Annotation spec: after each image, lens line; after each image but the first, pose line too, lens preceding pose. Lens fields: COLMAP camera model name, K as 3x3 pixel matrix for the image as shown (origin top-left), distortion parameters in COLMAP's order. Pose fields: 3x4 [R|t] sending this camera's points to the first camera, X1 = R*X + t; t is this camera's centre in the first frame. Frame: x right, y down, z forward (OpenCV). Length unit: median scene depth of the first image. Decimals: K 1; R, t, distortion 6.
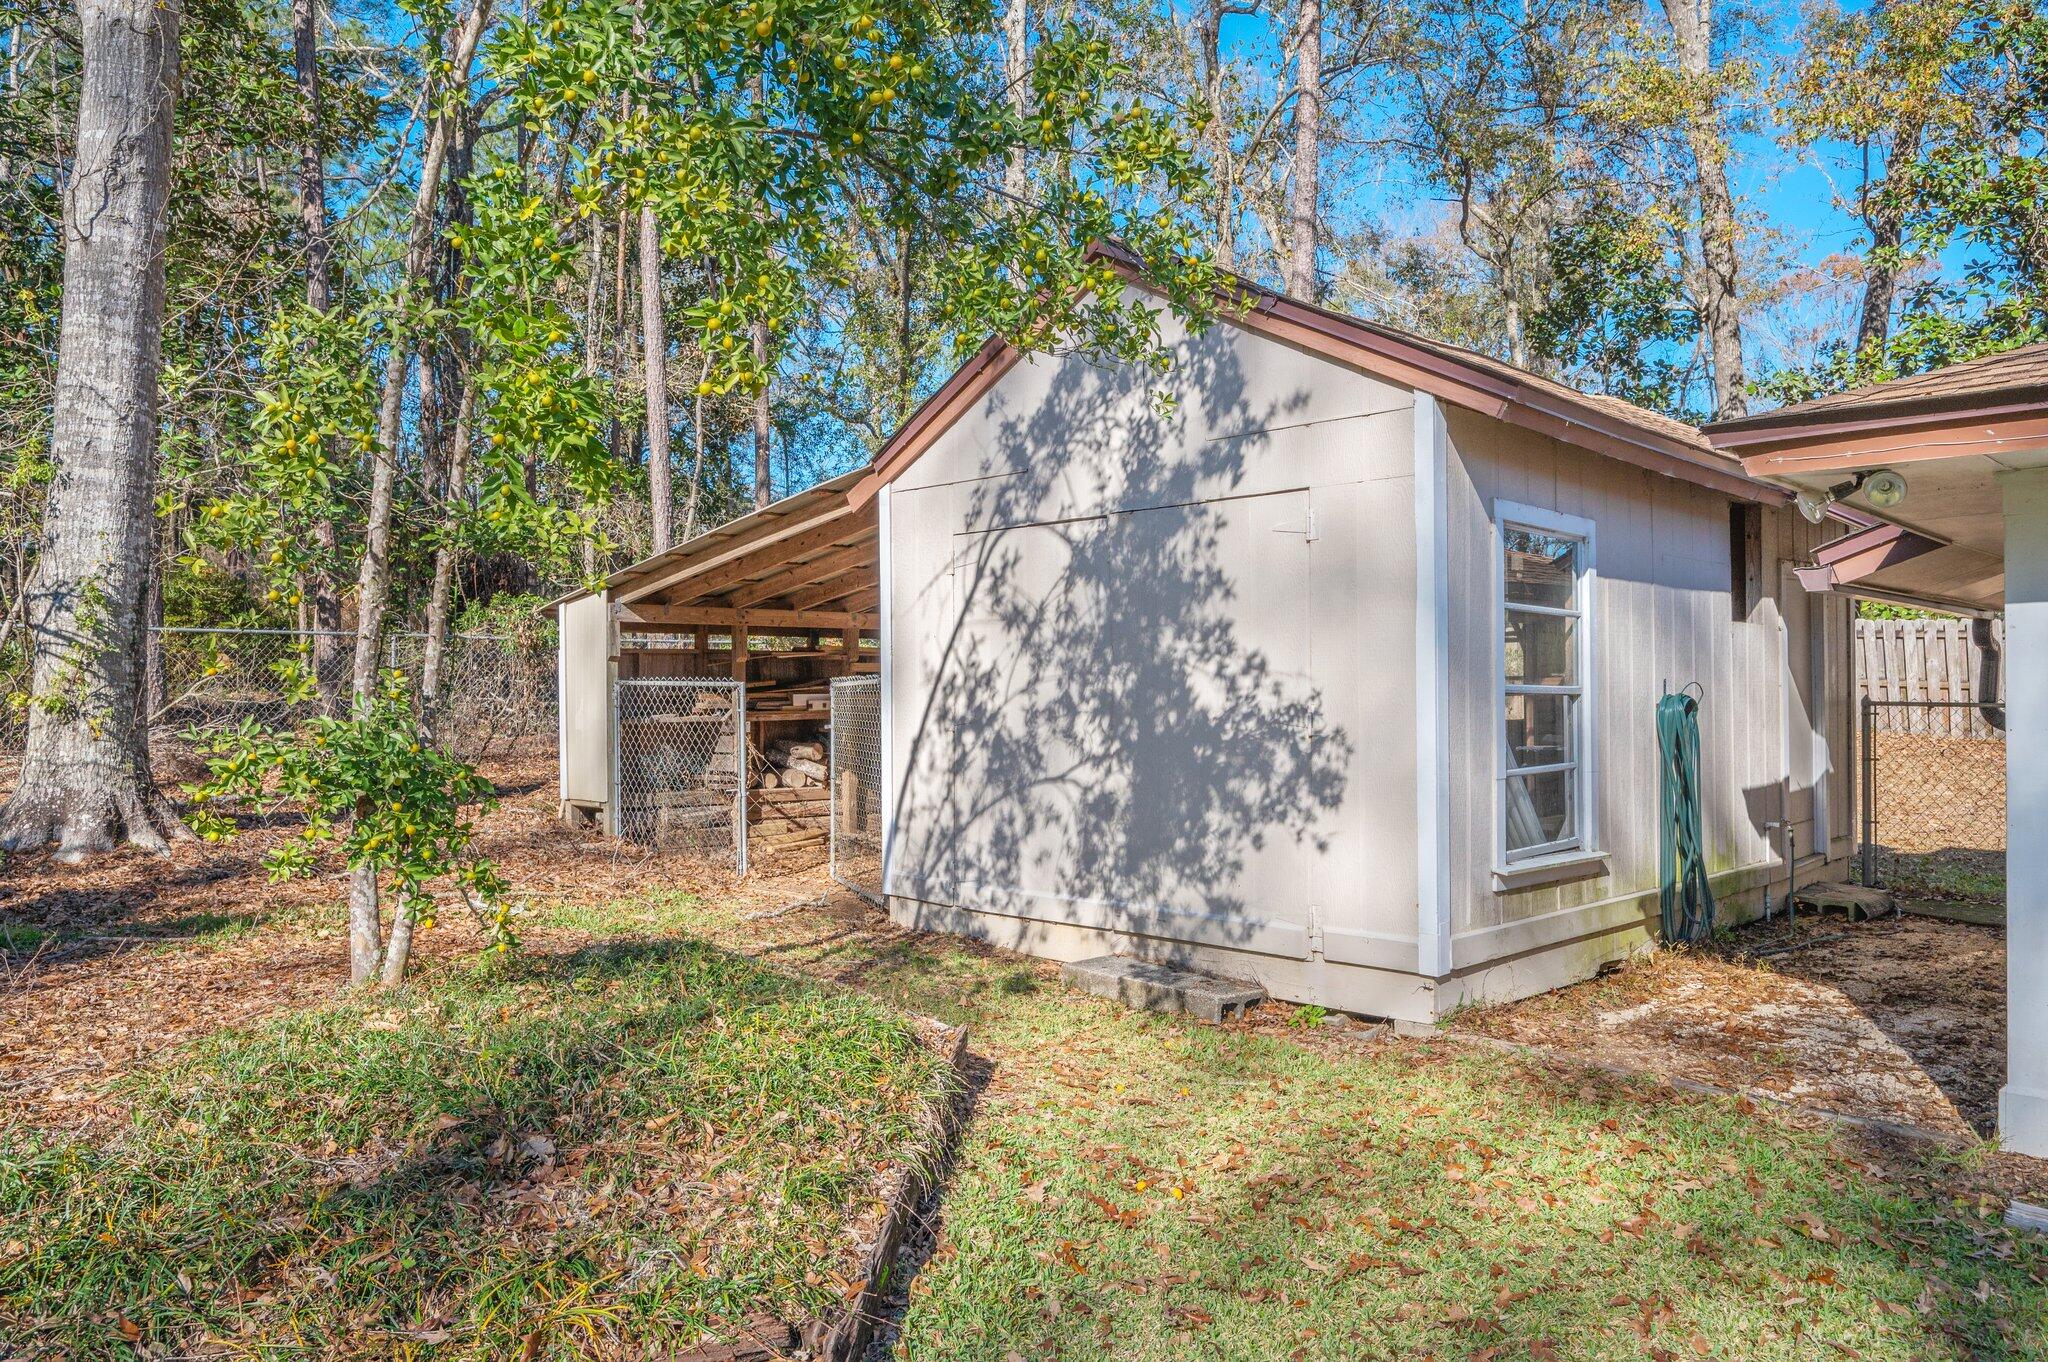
lens RADIAL K [[1393.0, 0, 1026.6], [0, 1393.0, 683.2], [0, 0, 1]] dist [-0.001959, -0.000001]
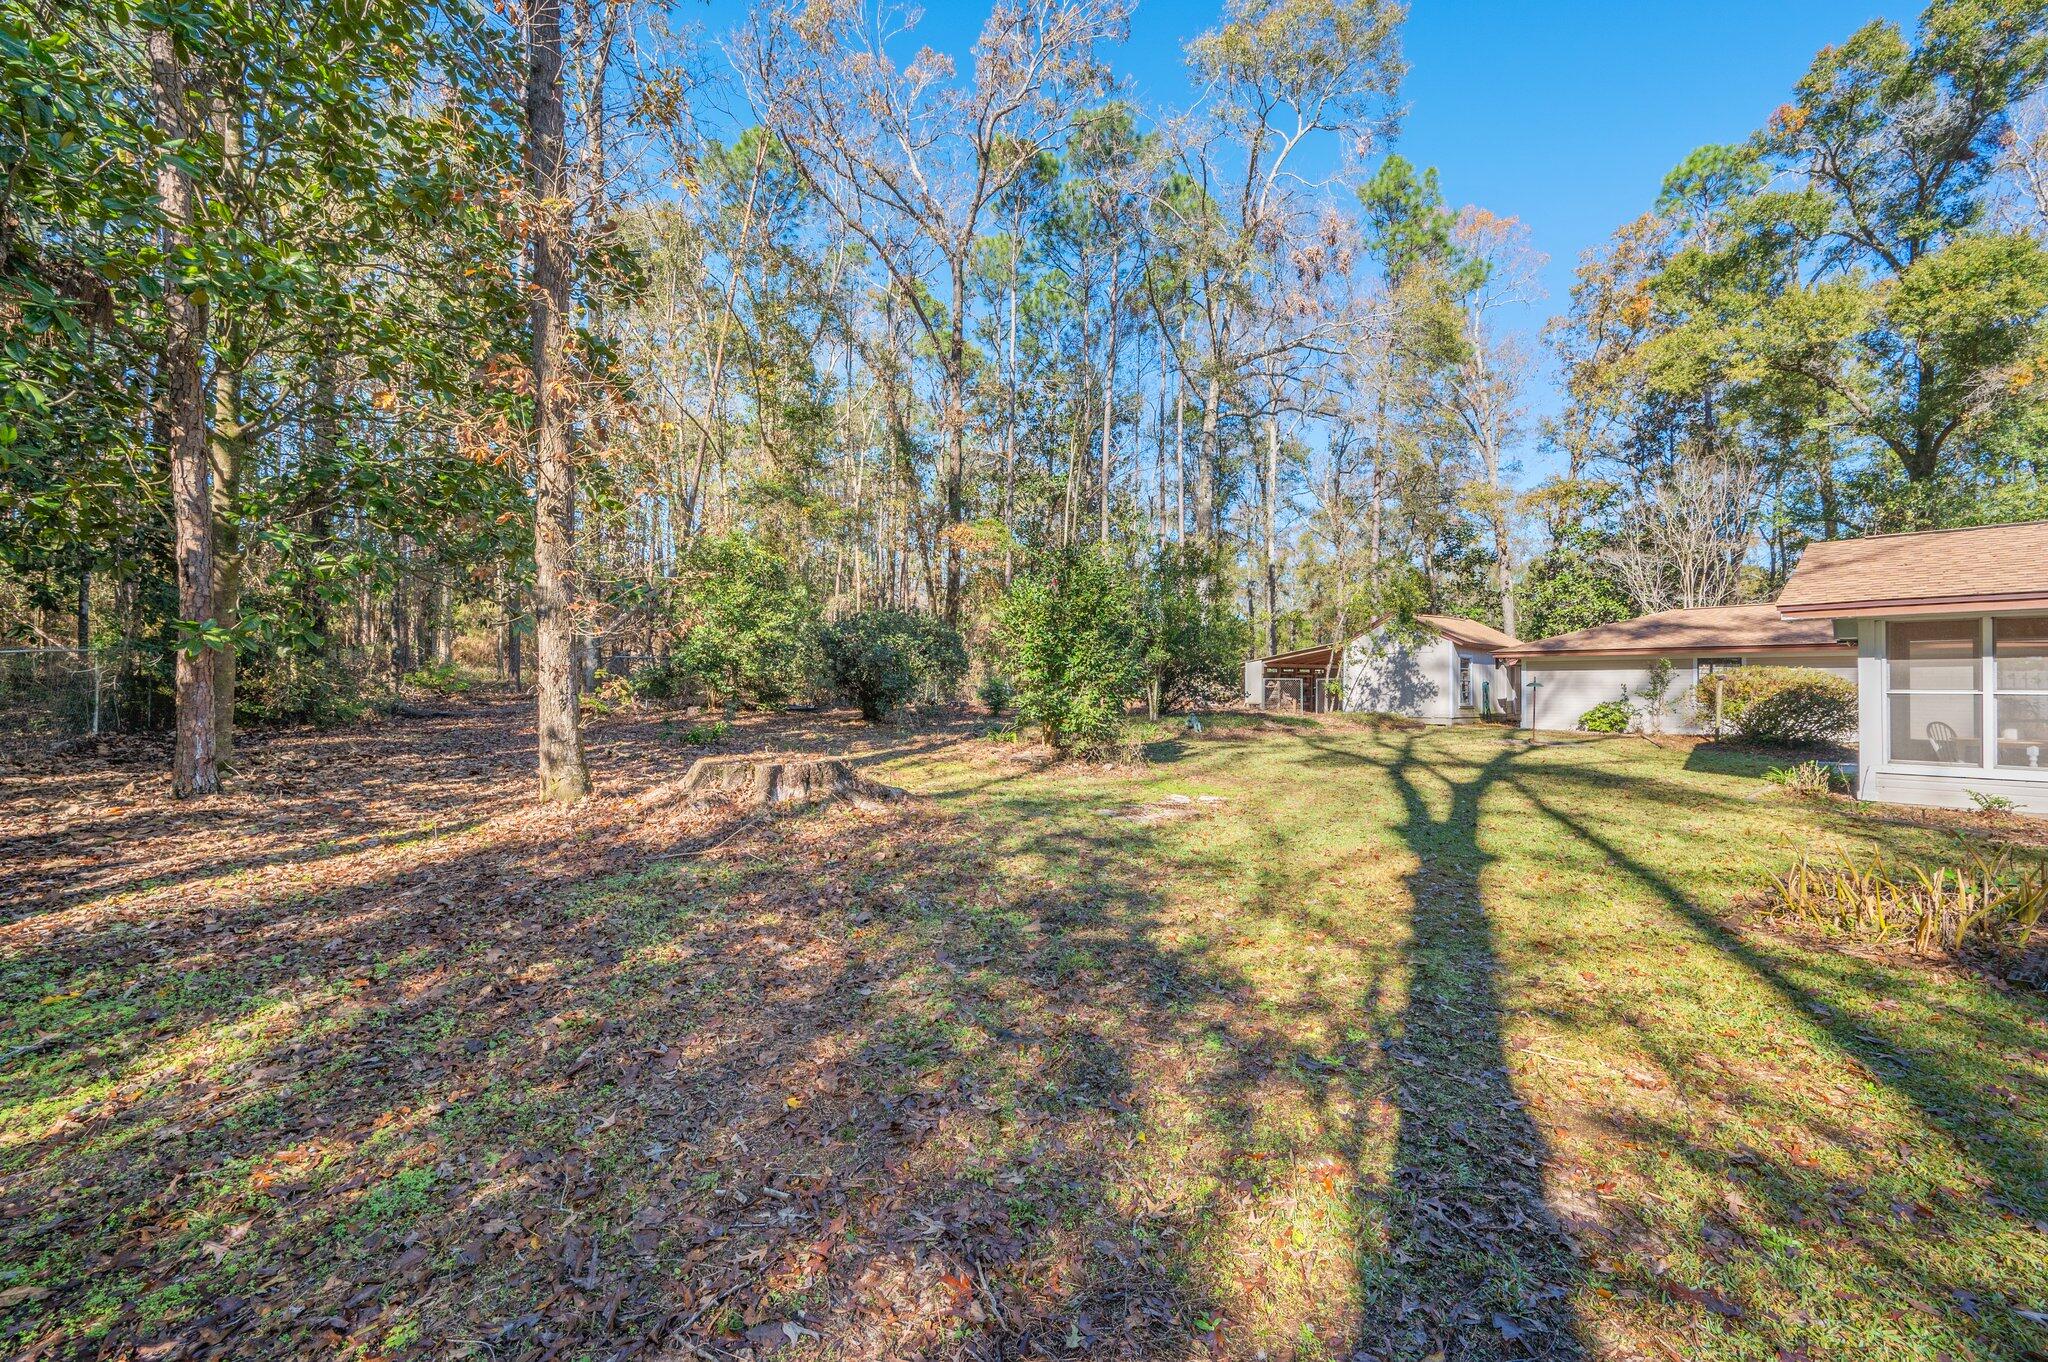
lens RADIAL K [[805.8, 0, 1018.8], [0, 805.8, 682.9], [0, 0, 1]] dist [-0.005657, 0.000773]
pose [[0.995883, 0.006515, -0.090417, -1.327235], [-0.006397, 0.999978, 0.001593, 0.020557], [0.090425, -0.001008, 0.995903, -2.860229]]
